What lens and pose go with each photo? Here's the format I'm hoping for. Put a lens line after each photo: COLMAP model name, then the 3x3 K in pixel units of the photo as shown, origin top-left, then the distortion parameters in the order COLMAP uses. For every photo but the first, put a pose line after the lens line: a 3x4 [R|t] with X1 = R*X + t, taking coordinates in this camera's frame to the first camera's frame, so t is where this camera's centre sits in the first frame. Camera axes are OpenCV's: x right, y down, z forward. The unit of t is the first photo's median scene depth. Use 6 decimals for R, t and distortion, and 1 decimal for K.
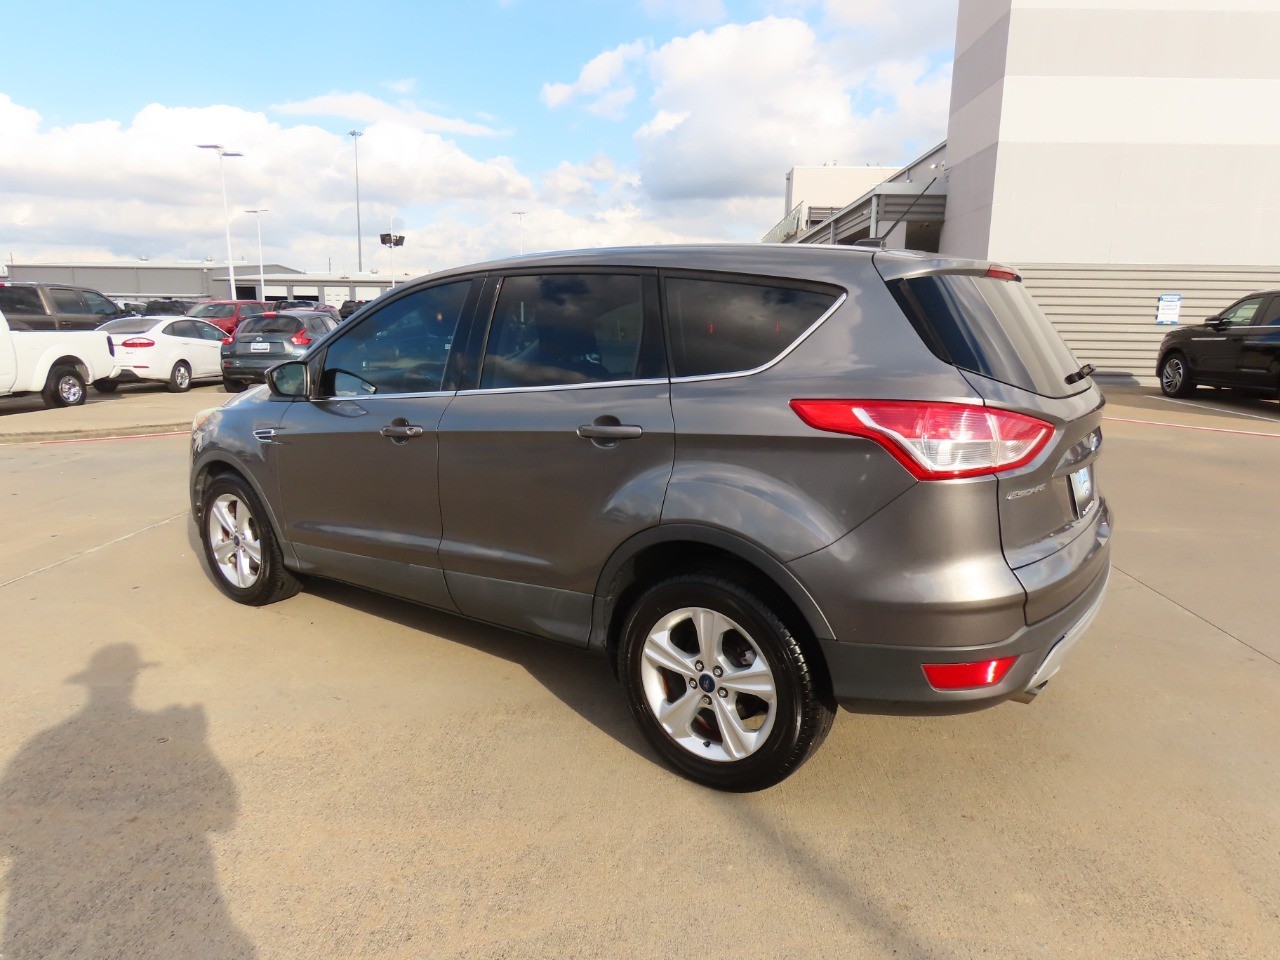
lens RADIAL K [[819.2, 0, 640.0], [0, 819.2, 480.0], [0, 0, 1]] dist [-0.001497, -0.000684]
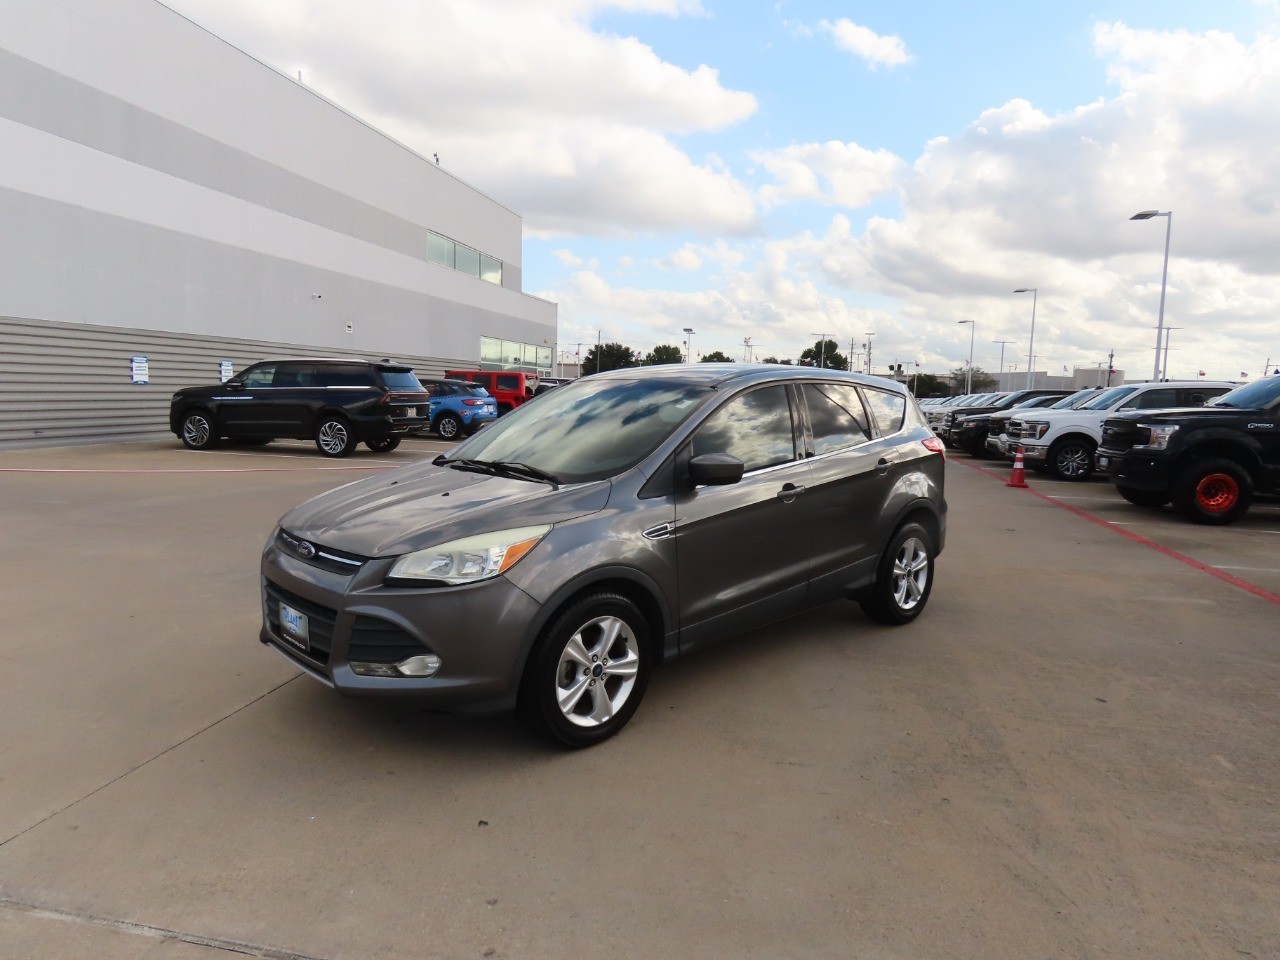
lens RADIAL K [[815.1, 0, 640.0], [0, 815.1, 480.0], [0, 0, 1]] dist [-0.006188, 0.000615]
pose [[0.166810, -0.117267, 0.978991, -0.311292], [0.173991, 0.980822, 0.087840, -0.045469], [-0.970516, 0.155683, 0.184014, 0.183078]]
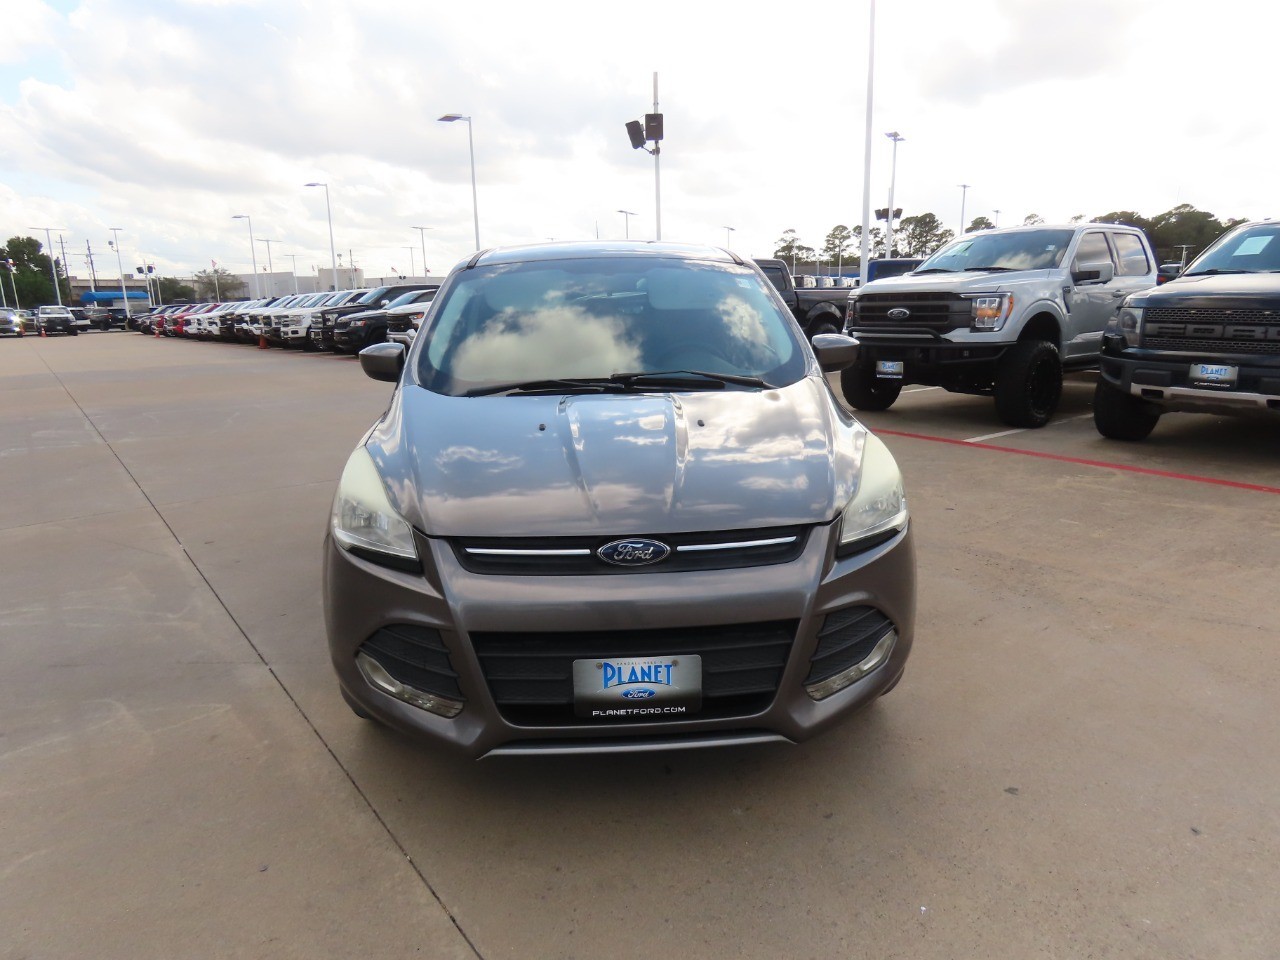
lens RADIAL K [[817.9, 0, 640.8], [0, 817.9, 501.8], [0, 0, 1]] dist [-0.003401, 0.000109]
pose [[-0.645601, -0.187396, 0.740325, -0.212739], [0.164386, 0.912598, 0.374357, -0.074755], [-0.745772, 0.363385, -0.558369, 0.366038]]
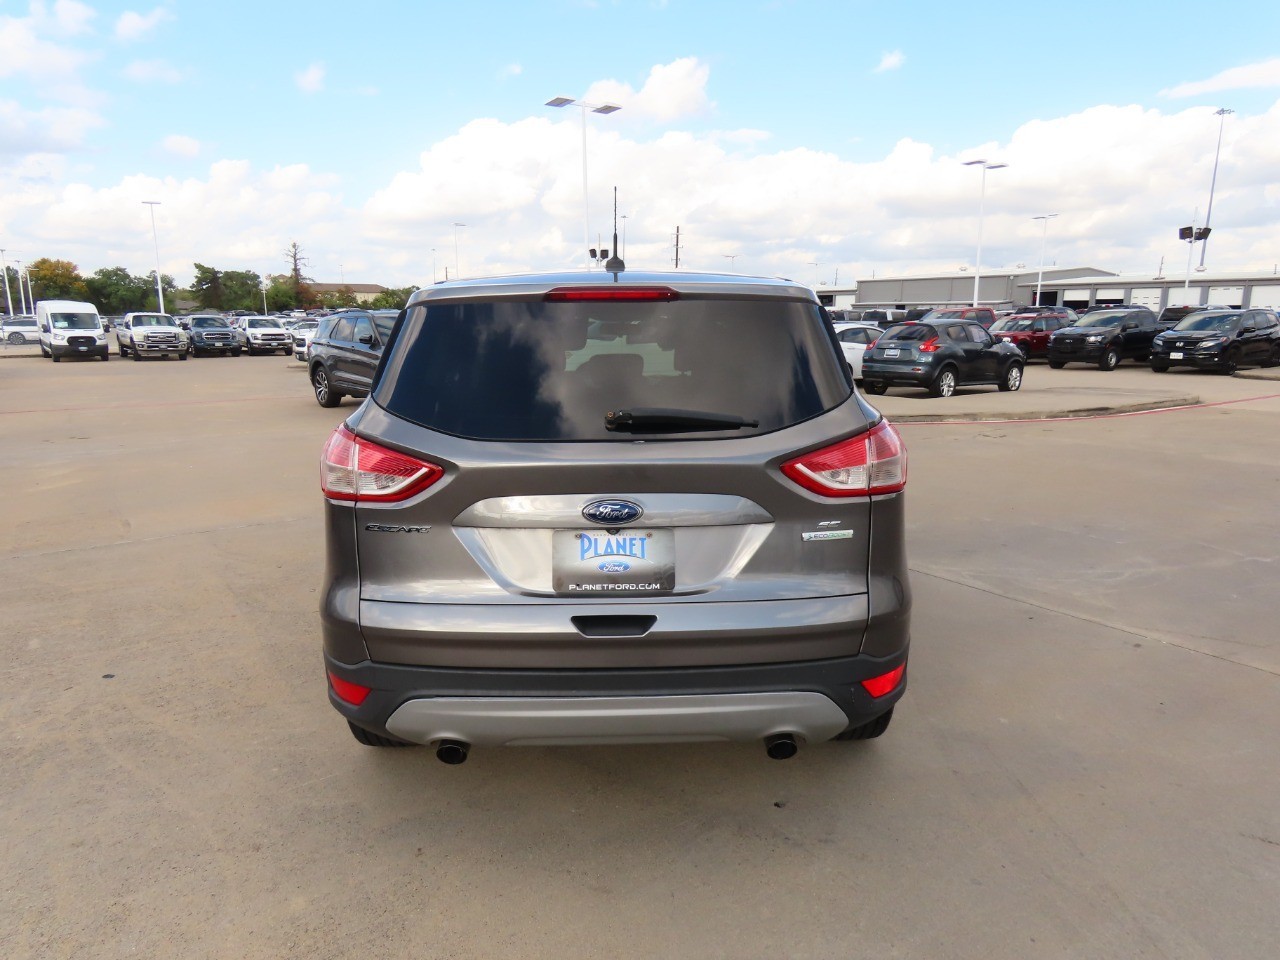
lens RADIAL K [[815.1, 0, 640.0], [0, 815.1, 480.0], [0, 0, 1]] dist [-0.006188, 0.000615]
pose [[0.599302, 0.147162, -0.786880, 0.177396], [-0.150321, 0.986160, 0.069944, -0.019506], [0.786283, 0.076367, 0.613130, 0.080186]]
